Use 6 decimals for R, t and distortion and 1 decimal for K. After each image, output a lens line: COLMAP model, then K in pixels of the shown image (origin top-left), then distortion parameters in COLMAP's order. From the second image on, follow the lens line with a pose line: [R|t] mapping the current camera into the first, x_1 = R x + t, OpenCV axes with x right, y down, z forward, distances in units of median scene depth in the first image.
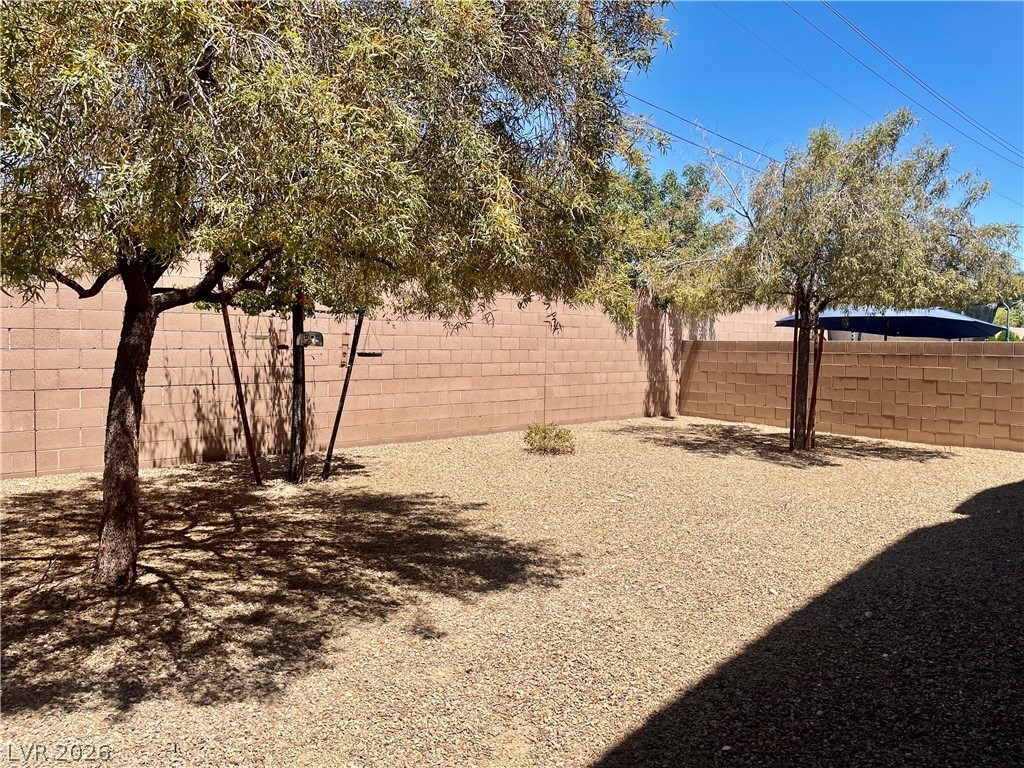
lens RADIAL K [[775.5, 0, 516.5], [0, 775.5, 377.7], [0, 0, 1]] dist [0.075450, -0.096937]
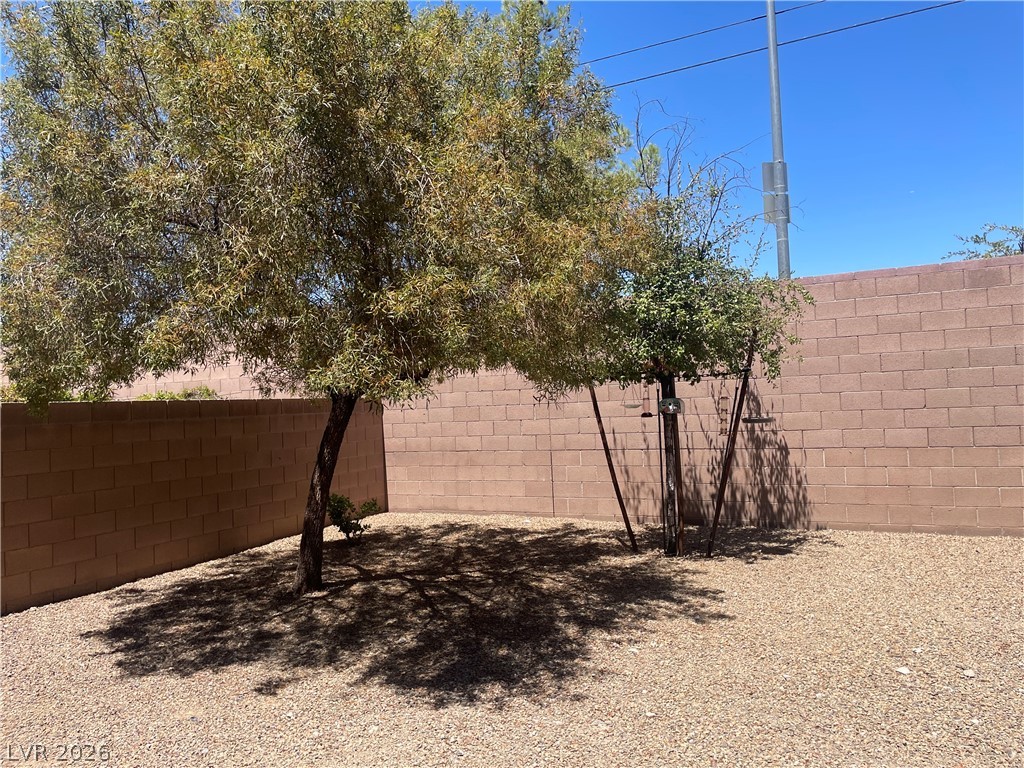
lens RADIAL K [[775.5, 0, 506.8], [0, 775.5, 378.2], [0, 0, 1]] dist [0.075450, -0.096937]
pose [[0.348640, -0.055999, -0.935582, 0.578954], [-0.000684, 0.998198, -0.060001, -0.026773], [0.937256, 0.021559, 0.347974, 0.489623]]
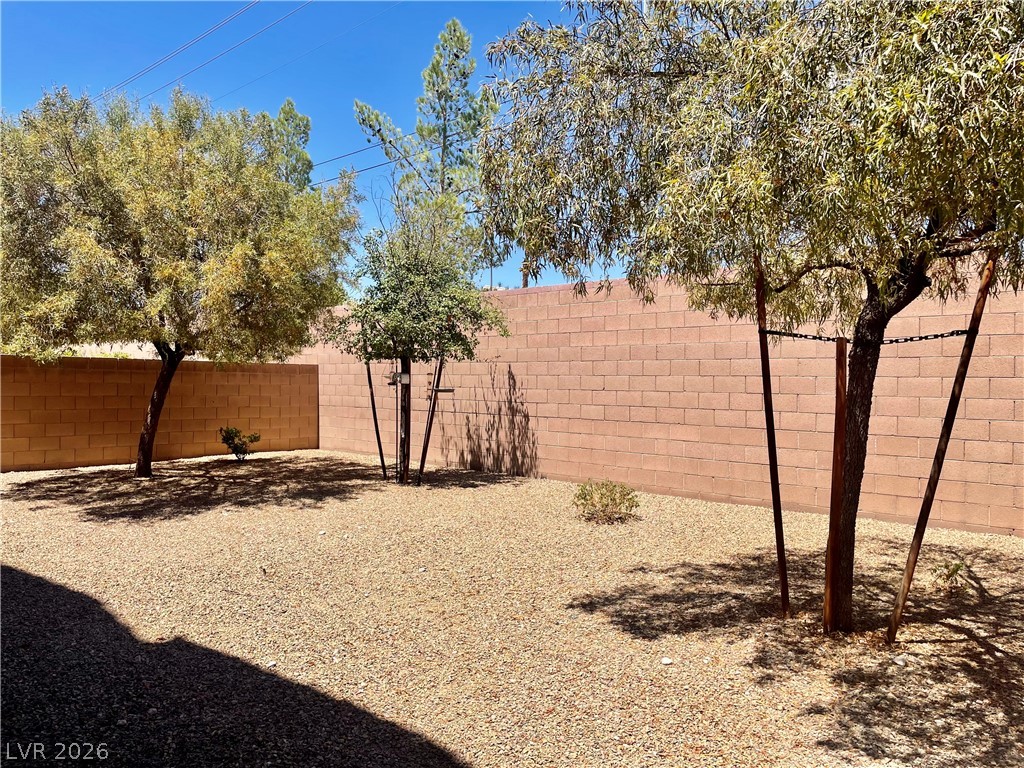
lens RADIAL K [[775.5, 0, 517.4], [0, 775.5, 385.7], [0, 0, 1]] dist [0.075450, -0.096937]
pose [[0.058809, -0.006836, -0.998246, 1.131442], [-0.060558, 0.998110, -0.010402, -0.035237], [0.996431, 0.061064, 0.058284, 1.160526]]
